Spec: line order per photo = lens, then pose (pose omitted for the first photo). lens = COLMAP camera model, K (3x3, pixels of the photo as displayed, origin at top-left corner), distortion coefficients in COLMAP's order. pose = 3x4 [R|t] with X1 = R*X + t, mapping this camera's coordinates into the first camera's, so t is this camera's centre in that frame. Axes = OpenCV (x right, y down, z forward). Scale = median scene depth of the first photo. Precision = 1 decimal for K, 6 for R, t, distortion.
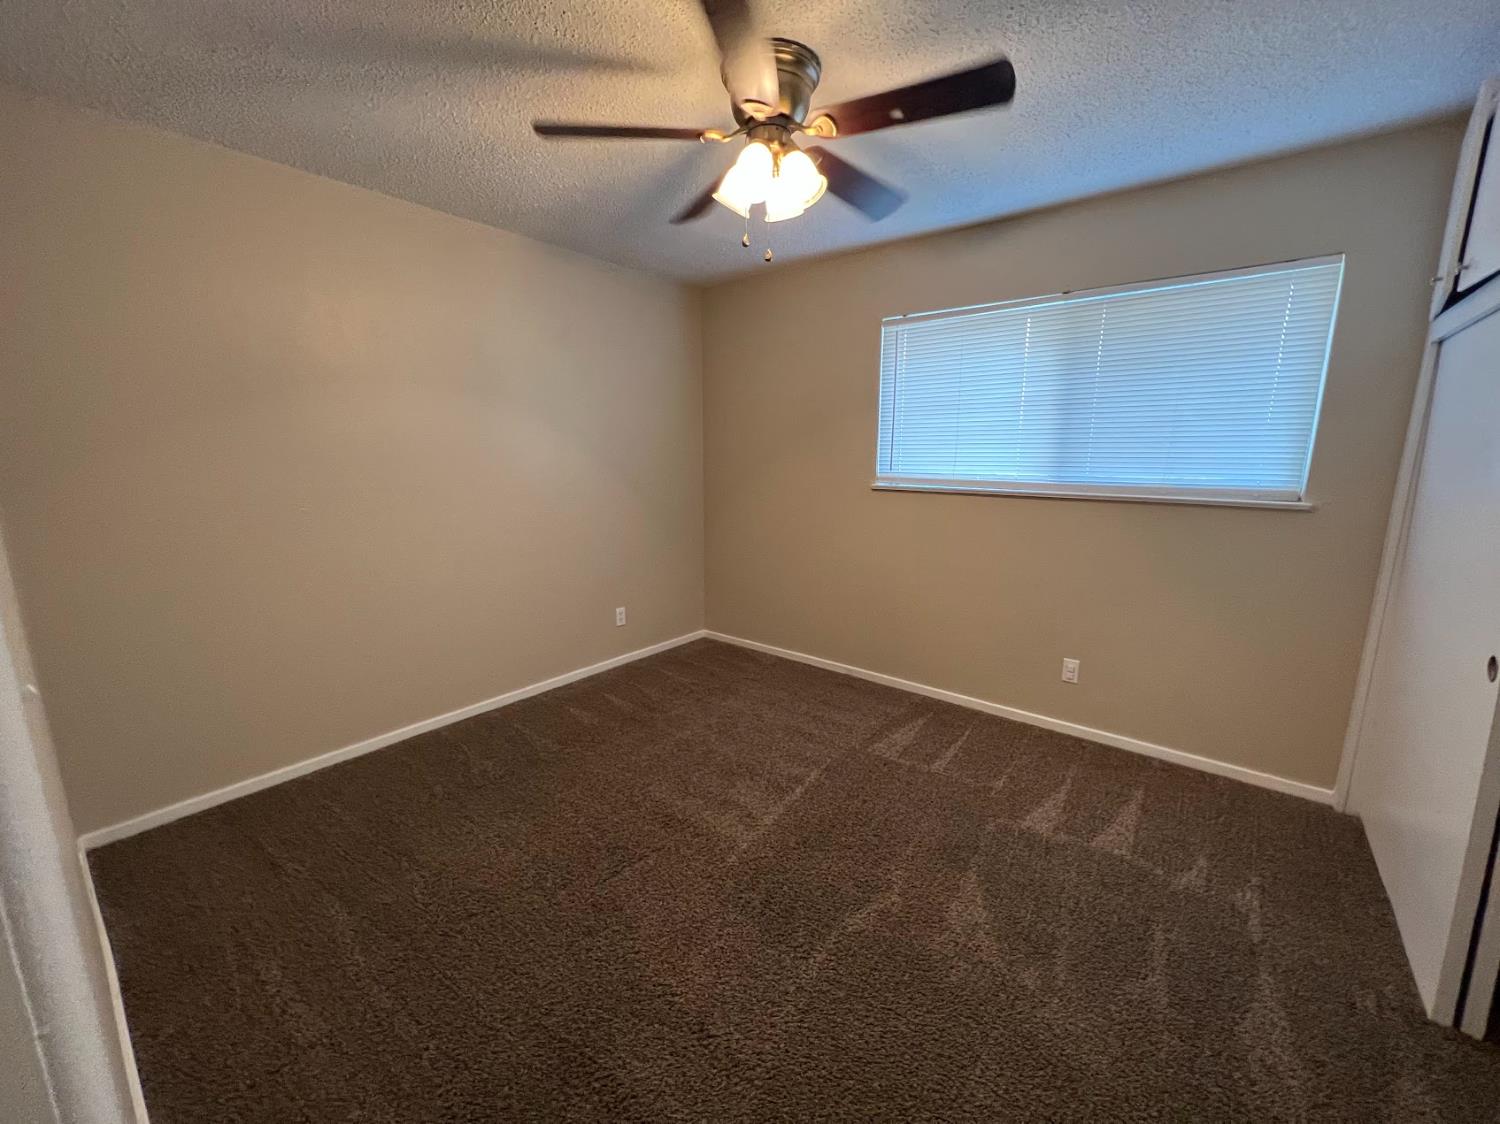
lens RADIAL K [[597.6, 0, 750.8], [0, 597.6, 566.0], [0, 0, 1]] dist [-0.002154, 0.000980]
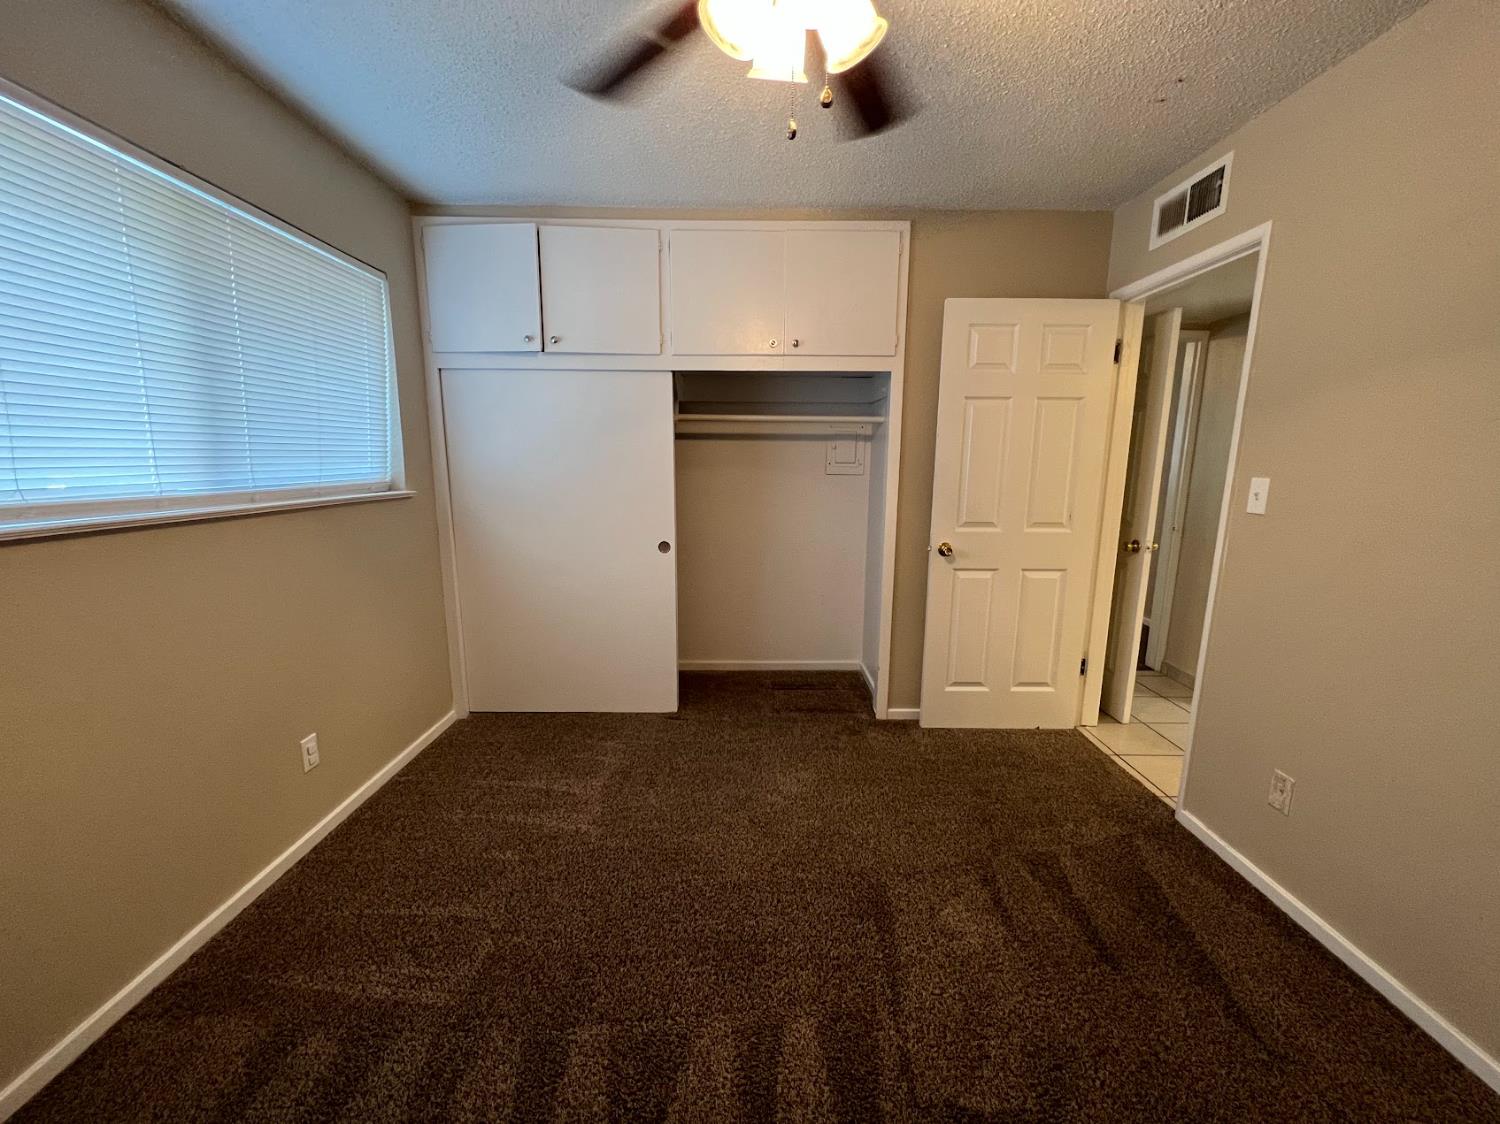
lens RADIAL K [[597.6, 0, 746.3], [0, 597.6, 554.1], [0, 0, 1]] dist [-0.002154, 0.000980]
pose [[-0.623474, -0.125232, 0.771749, -0.380853], [0.149380, 0.949824, 0.274808, -0.208064], [-0.767441, 0.286620, -0.573484, 1.188710]]
